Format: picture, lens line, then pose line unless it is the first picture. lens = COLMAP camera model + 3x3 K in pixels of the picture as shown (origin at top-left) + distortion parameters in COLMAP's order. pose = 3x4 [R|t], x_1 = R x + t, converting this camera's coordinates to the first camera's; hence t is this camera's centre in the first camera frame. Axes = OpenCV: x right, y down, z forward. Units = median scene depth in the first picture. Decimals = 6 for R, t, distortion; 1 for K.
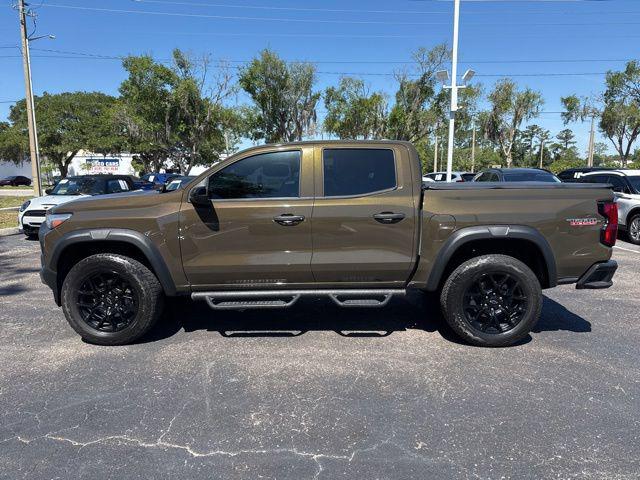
lens RADIAL K [[453.4, 0, 320.0], [0, 453.4, 240.0], [0, 0, 1]] dist [0.053581, -0.068344]
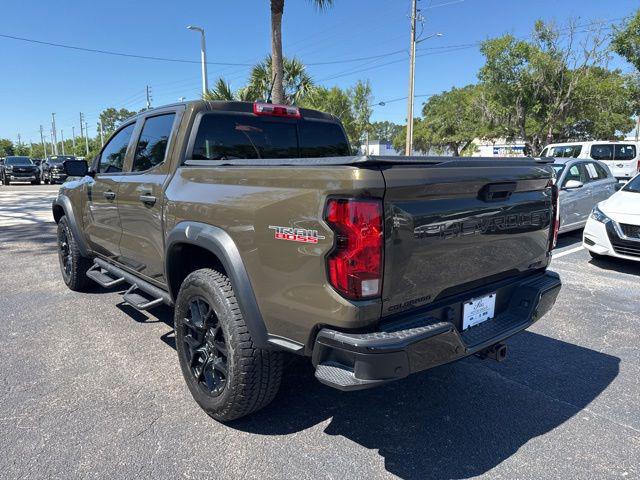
lens RADIAL K [[456.6, 0, 318.9], [0, 456.6, 236.5], [0, 0, 1]] dist [0.029098, -0.033270]
pose [[0.648779, 0.120691, -0.751345, 0.144308], [-0.108089, 0.991948, 0.066006, -0.010881], [0.753261, 0.038388, 0.656600, 0.106327]]
